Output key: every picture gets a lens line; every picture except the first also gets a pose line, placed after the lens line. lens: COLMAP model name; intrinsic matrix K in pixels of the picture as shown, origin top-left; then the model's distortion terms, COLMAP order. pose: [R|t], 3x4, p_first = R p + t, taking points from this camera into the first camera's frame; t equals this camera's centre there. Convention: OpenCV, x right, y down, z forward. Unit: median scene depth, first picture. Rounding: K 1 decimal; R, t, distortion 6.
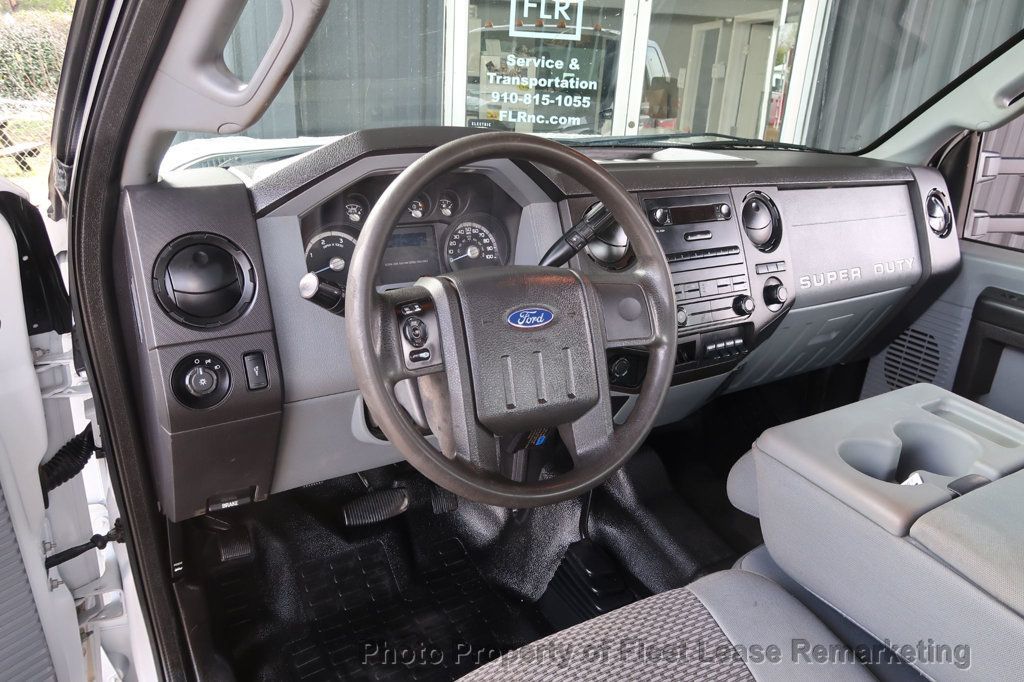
lens RADIAL K [[712.1, 0, 509.9], [0, 712.1, 338.8], [0, 0, 1]] dist [-0.025568, 0.006636]
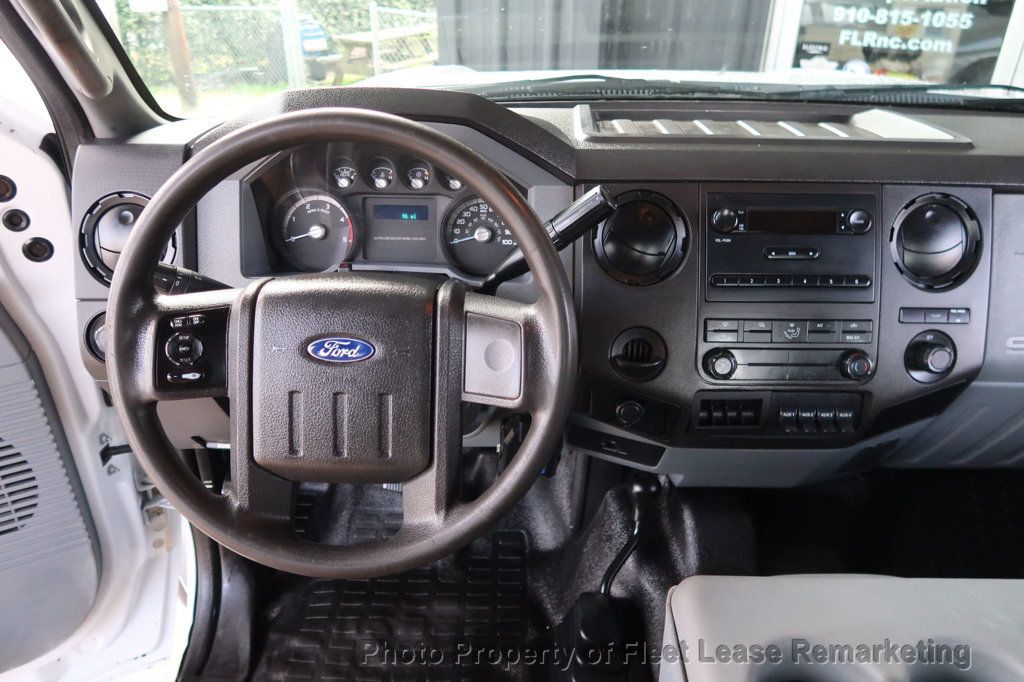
lens RADIAL K [[712.1, 0, 509.9], [0, 712.1, 338.8], [0, 0, 1]] dist [-0.025568, 0.006636]
pose [[0.853027, 0.209565, -0.477941, 0.360031], [-0.154386, 0.976174, 0.152480, -0.121628], [0.498508, -0.056282, 0.865056, 0.259846]]
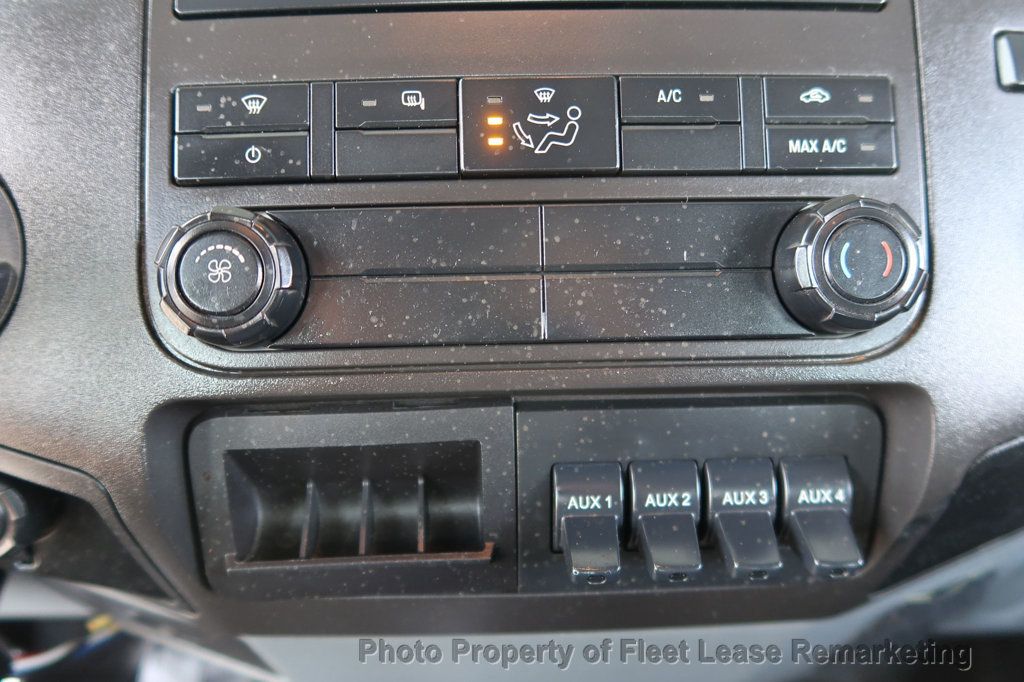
lens RADIAL K [[712.1, 0, 509.9], [0, 712.1, 338.8], [0, 0, 1]] dist [-0.025568, 0.006636]
pose [[0.868376, 0.125069, -0.479876, 0.336900], [-0.123837, 0.991707, 0.034373, -0.028672], [0.480195, 0.029578, 0.876663, 0.825555]]
